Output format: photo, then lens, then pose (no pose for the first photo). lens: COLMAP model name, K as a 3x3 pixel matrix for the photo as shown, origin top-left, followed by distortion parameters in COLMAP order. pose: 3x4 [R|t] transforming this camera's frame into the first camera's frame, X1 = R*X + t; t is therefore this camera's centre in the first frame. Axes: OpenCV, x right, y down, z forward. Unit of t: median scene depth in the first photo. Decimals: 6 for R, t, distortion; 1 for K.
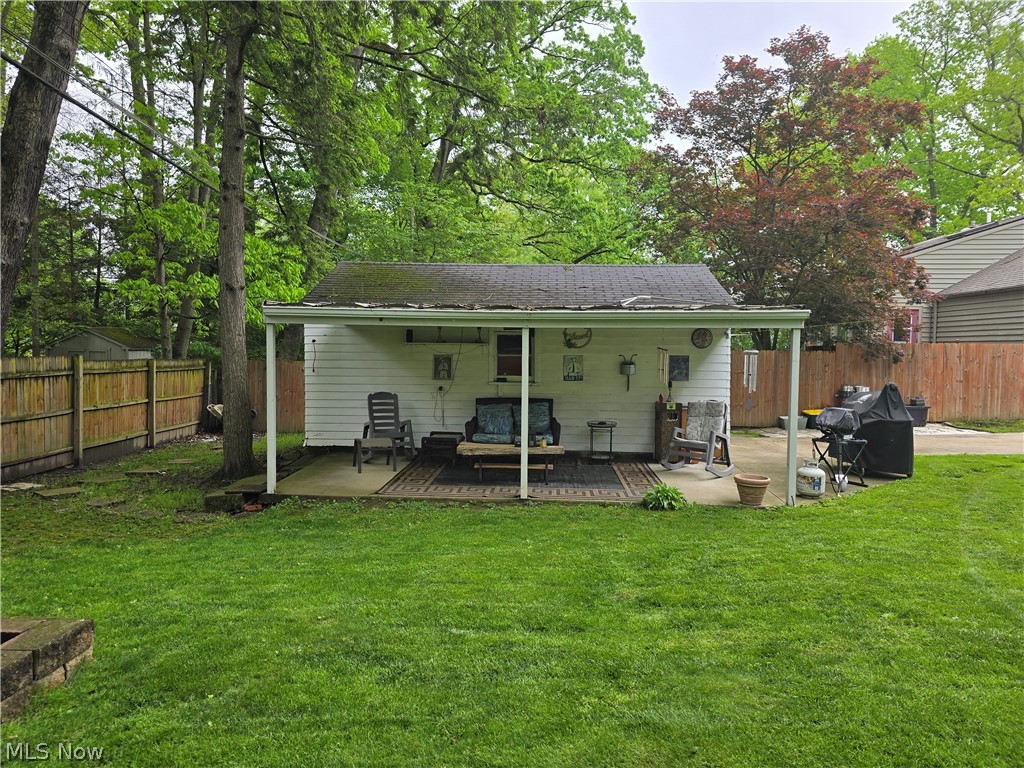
lens RADIAL K [[670.7, 0, 512.0], [0, 670.7, 384.0], [0, 0, 1]] dist [0.001763, -0.003963]
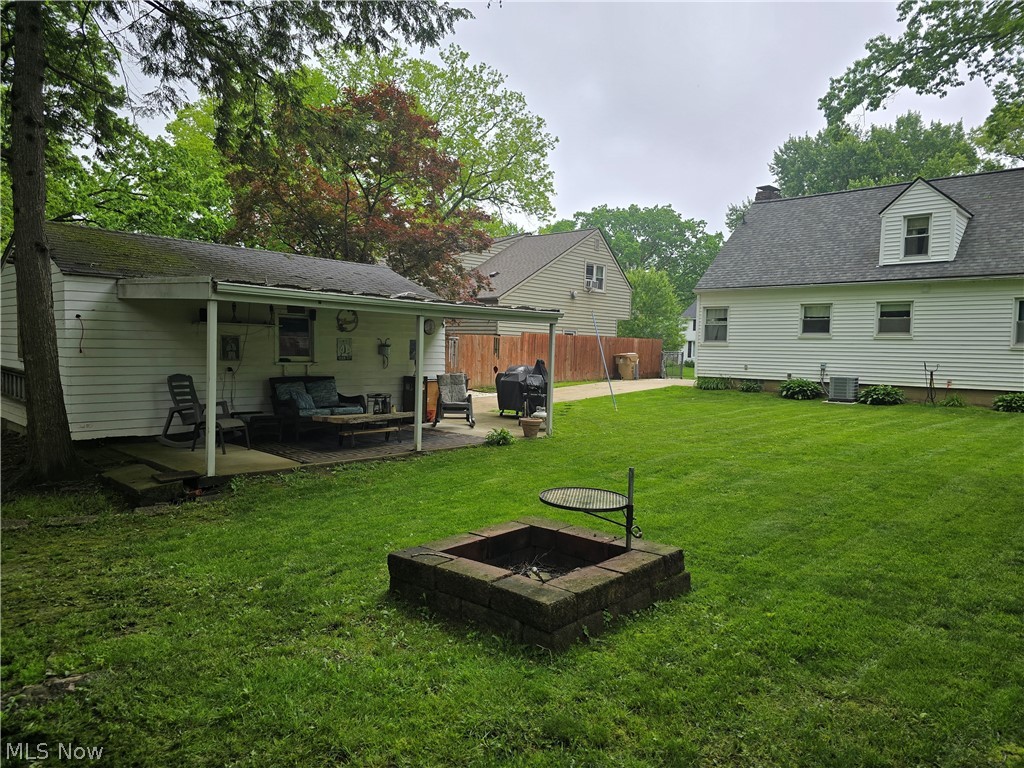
lens RADIAL K [[670.7, 0, 512.0], [0, 670.7, 384.0], [0, 0, 1]] dist [0.001763, -0.003963]
pose [[0.647127, -0.035399, 0.761560, -0.601658], [0.021819, 0.999372, 0.027913, 0.009957], [-0.762070, -0.001447, 0.647493, 0.035767]]
